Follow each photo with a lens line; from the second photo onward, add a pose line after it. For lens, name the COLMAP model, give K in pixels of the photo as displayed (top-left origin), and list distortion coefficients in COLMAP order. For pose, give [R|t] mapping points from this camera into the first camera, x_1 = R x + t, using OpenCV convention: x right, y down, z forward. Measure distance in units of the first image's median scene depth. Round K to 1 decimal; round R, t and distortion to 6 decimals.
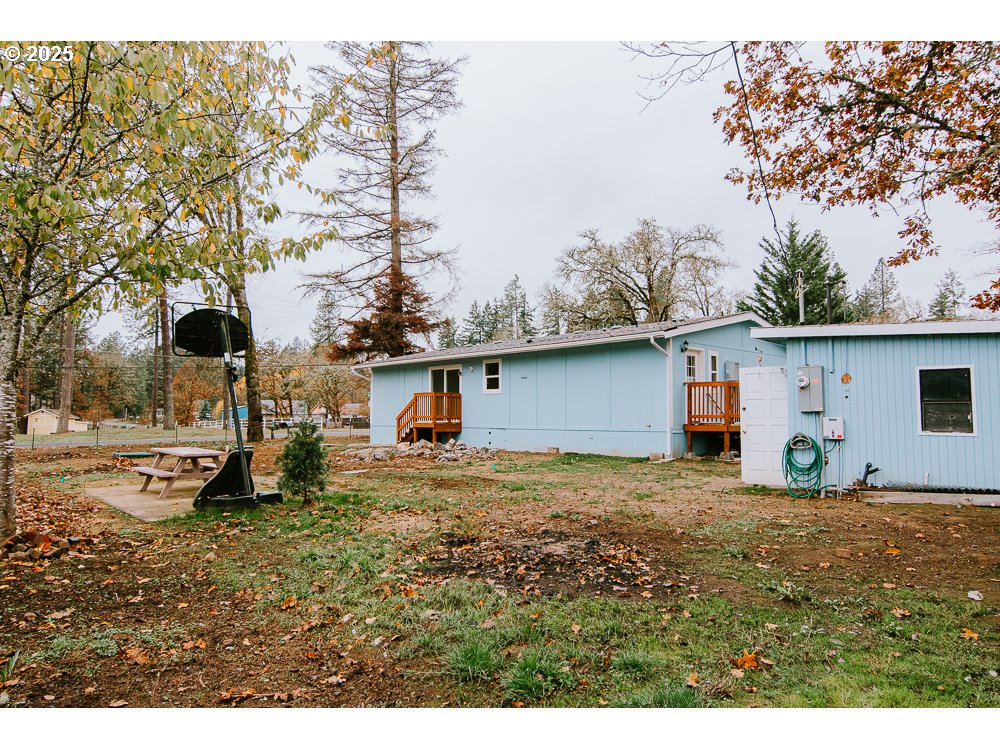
lens RADIAL K [[652.6, 0, 500.0], [0, 652.6, 375.0], [0, 0, 1]] dist [-0.000802, 0.002910]
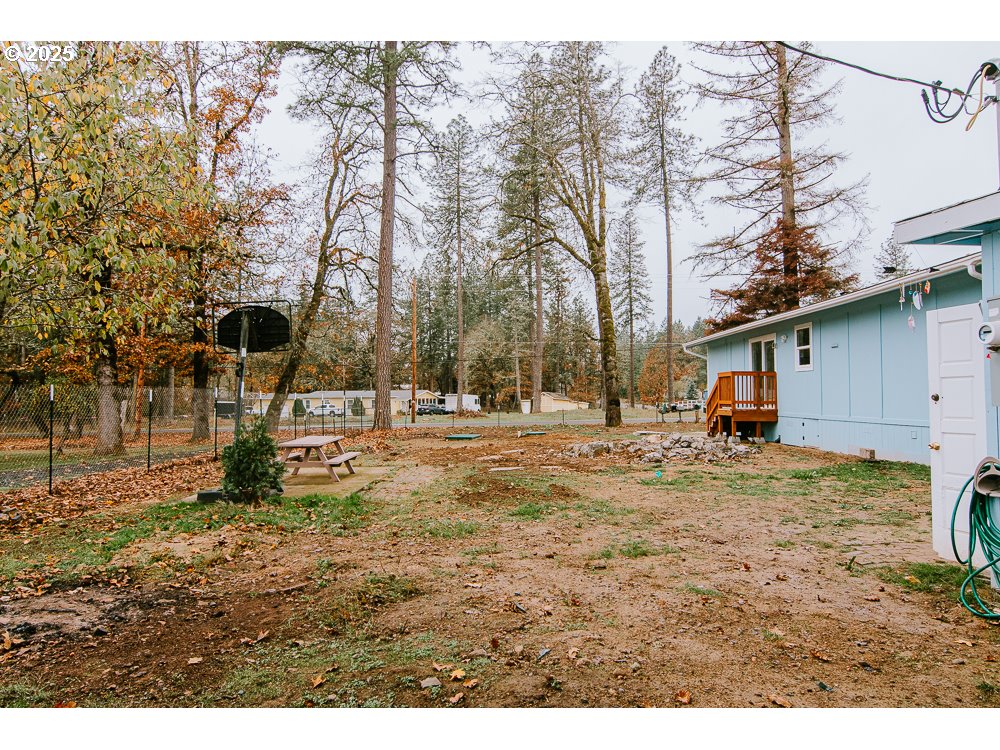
lens RADIAL K [[652.6, 0, 500.0], [0, 652.6, 375.0], [0, 0, 1]] dist [-0.000802, 0.002910]
pose [[0.715185, -0.027455, -0.698396, 0.456314], [0.049455, 0.998711, 0.011383, 0.014125], [0.697184, -0.042680, 0.715621, 0.428888]]
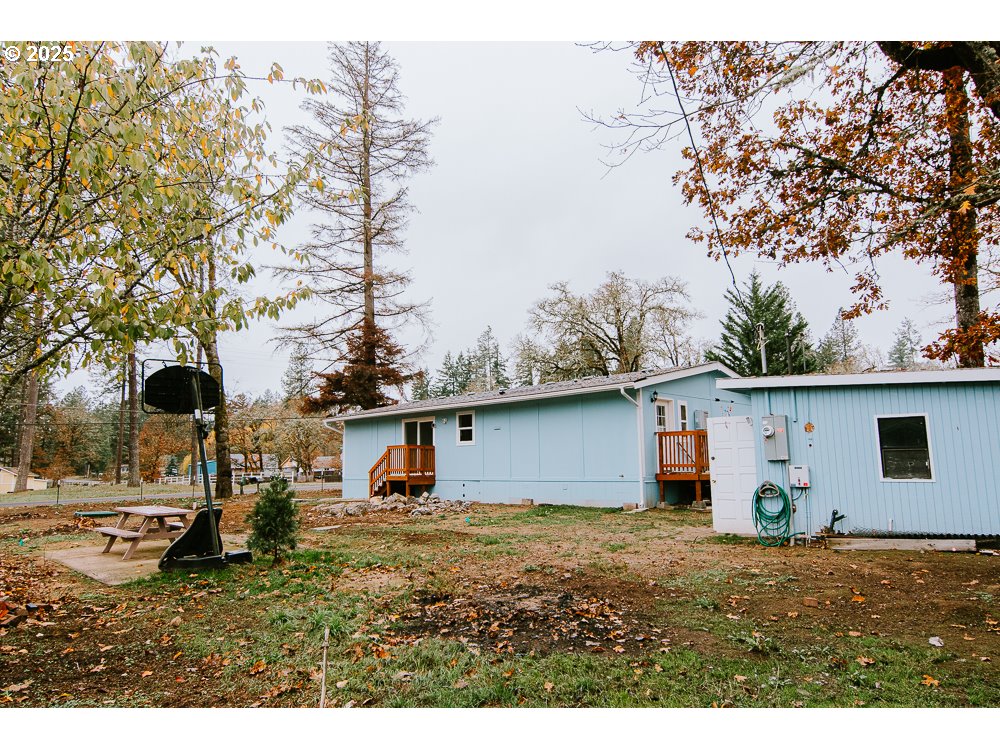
lens RADIAL K [[652.6, 0, 500.0], [0, 652.6, 375.0], [0, 0, 1]] dist [-0.000802, 0.002910]
pose [[0.999135, -0.010167, 0.040323, 0.002297], [0.013205, 0.997034, -0.075819, -0.004780], [-0.039433, 0.076286, 0.996306, -0.011702]]
